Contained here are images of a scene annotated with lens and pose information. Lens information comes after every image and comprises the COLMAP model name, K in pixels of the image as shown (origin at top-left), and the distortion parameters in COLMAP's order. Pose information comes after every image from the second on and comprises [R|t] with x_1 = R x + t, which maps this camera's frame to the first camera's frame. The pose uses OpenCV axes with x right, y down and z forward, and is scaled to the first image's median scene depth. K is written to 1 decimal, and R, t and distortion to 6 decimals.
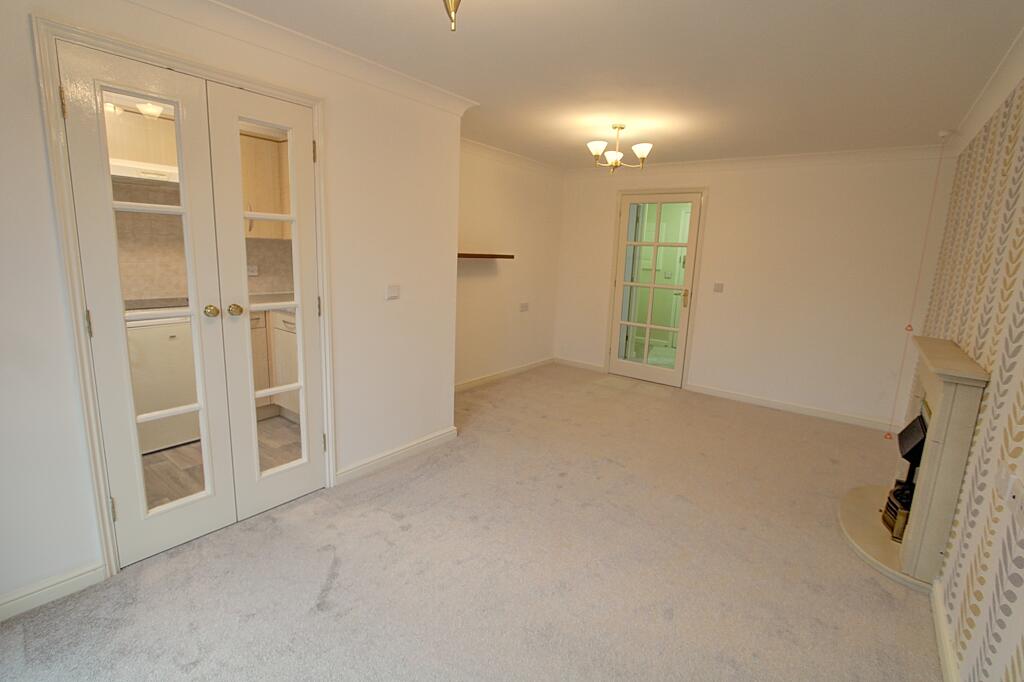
lens RADIAL K [[471.8, 0, 516.1], [0, 471.8, 337.5], [0, 0, 1]] dist [-0.024399, 0.004015]
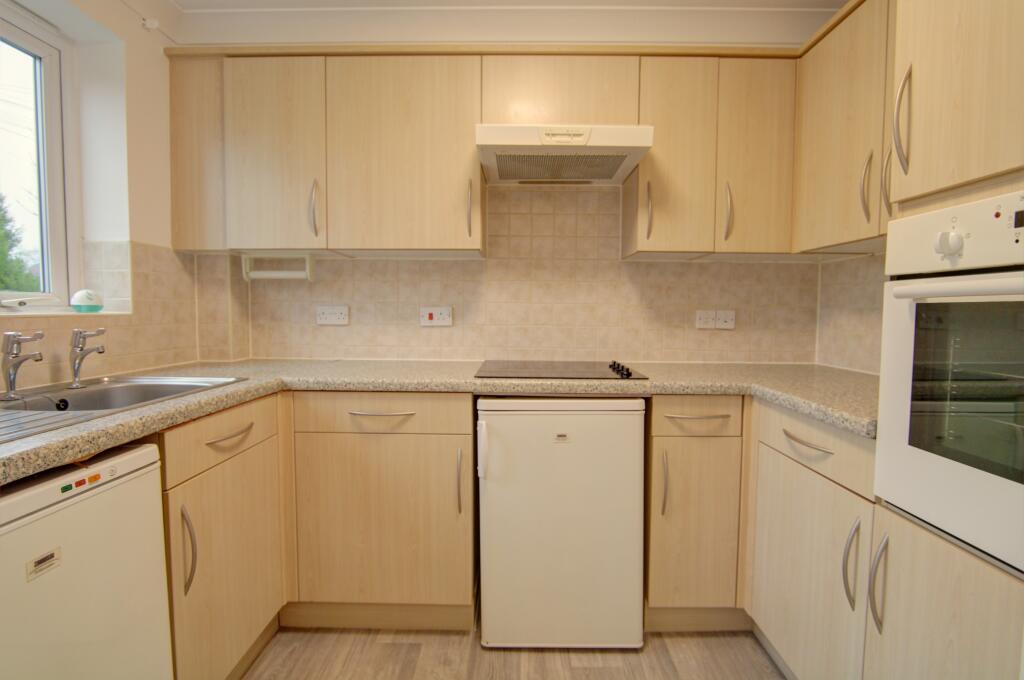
lens RADIAL K [[471.8, 0, 517.0], [0, 471.8, 339.0], [0, 0, 1]] dist [-0.024399, 0.004015]
pose [[0.596187, 0.010771, -0.802773, -0.307678], [-0.128892, 0.988224, -0.082463, -0.050950], [0.792432, 0.152634, 0.590555, 0.559590]]
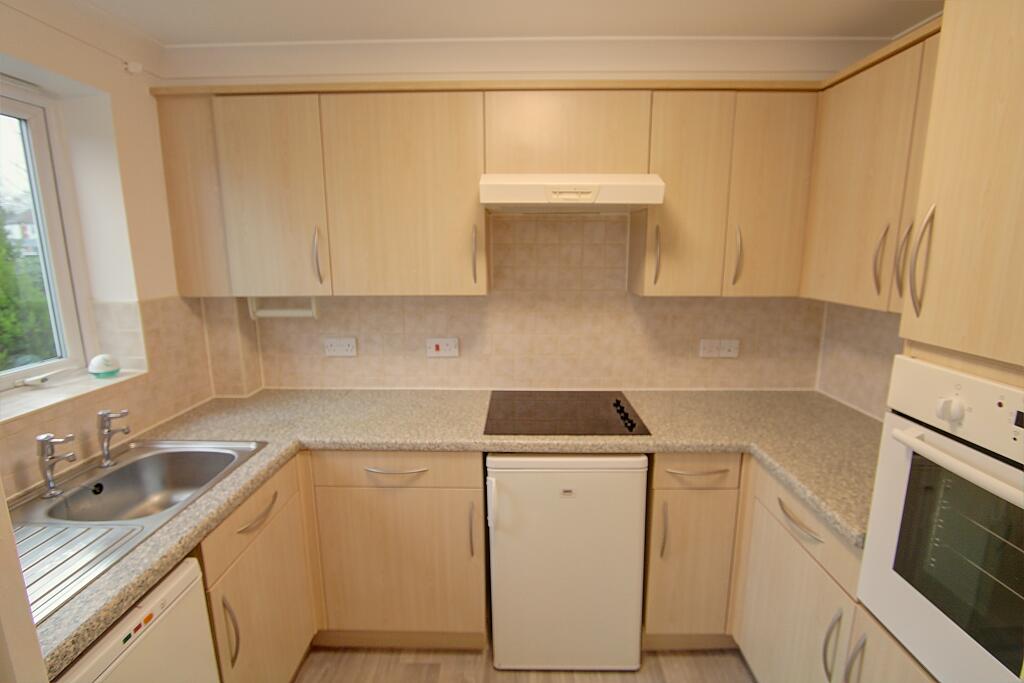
lens RADIAL K [[471.8, 0, 513.7], [0, 471.8, 338.4], [0, 0, 1]] dist [-0.024399, 0.004015]
pose [[0.589198, 0.108755, -0.800636, -0.311435], [-0.120055, 0.991684, 0.046355, -0.171607], [0.799020, 0.068808, 0.597355, 0.535919]]
